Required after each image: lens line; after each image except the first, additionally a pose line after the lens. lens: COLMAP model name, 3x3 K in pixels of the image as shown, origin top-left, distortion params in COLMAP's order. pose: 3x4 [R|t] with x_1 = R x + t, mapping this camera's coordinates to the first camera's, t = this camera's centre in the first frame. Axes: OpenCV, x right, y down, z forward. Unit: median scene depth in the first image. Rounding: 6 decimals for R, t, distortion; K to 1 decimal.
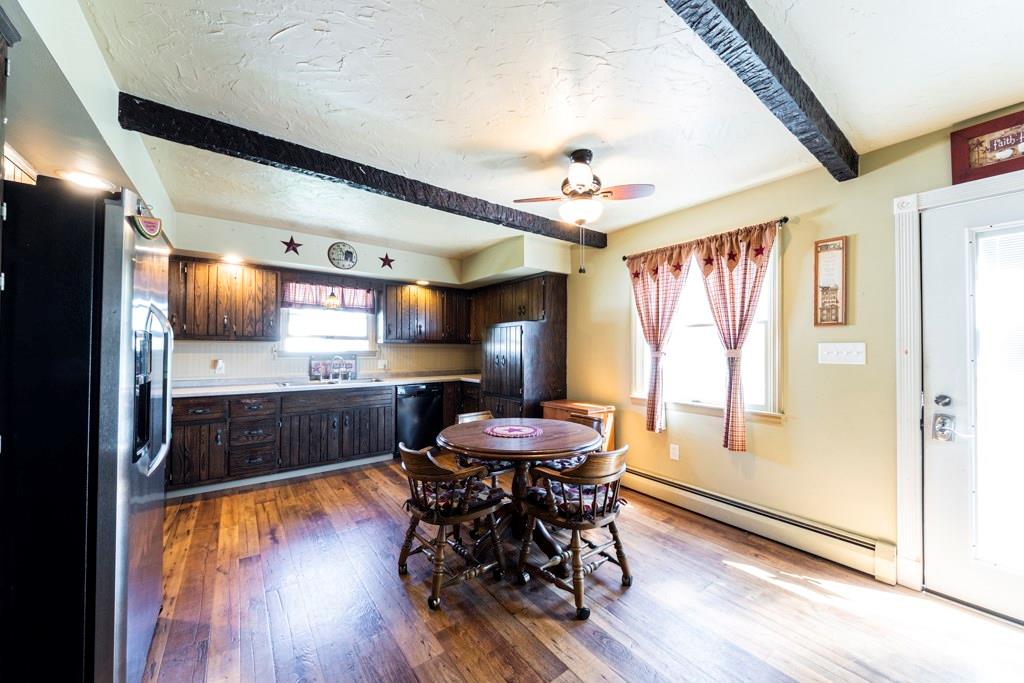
lens RADIAL K [[372.6, 0, 512.4], [0, 372.6, 345.1], [0, 0, 1]] dist [-0.000100, 0.000291]
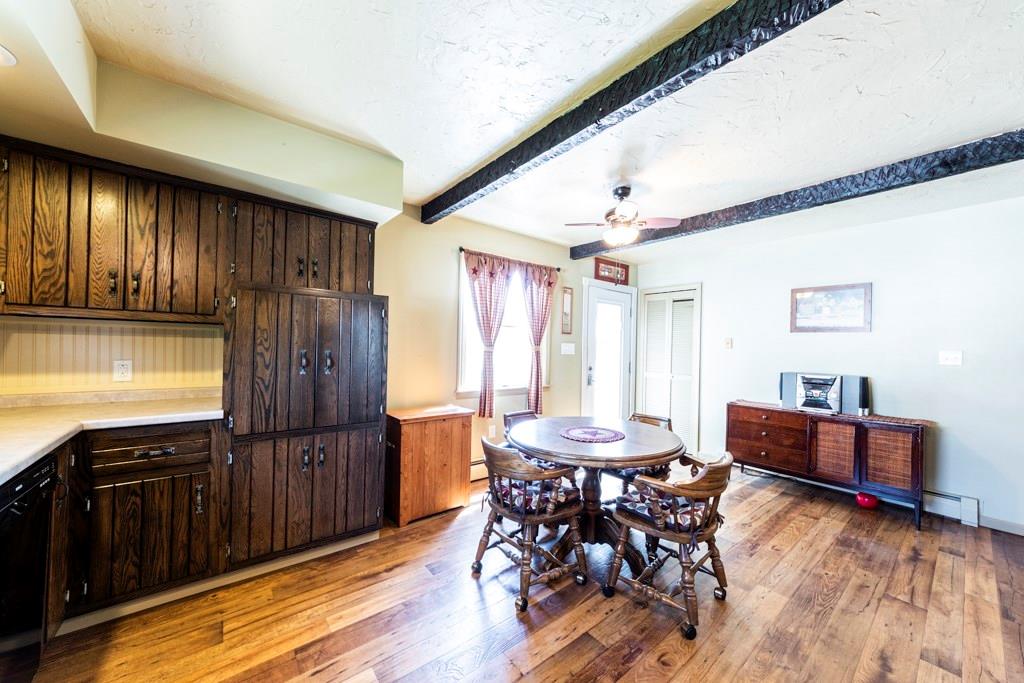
lens RADIAL K [[372.6, 0, 512.5], [0, 372.6, 346.8], [0, 0, 1]] dist [-0.000100, 0.000291]
pose [[-0.042364, 0.000997, 0.999102, -0.620270], [-0.030793, 0.999523, -0.002303, 0.015787], [-0.998628, -0.030863, -0.042313, 0.837579]]
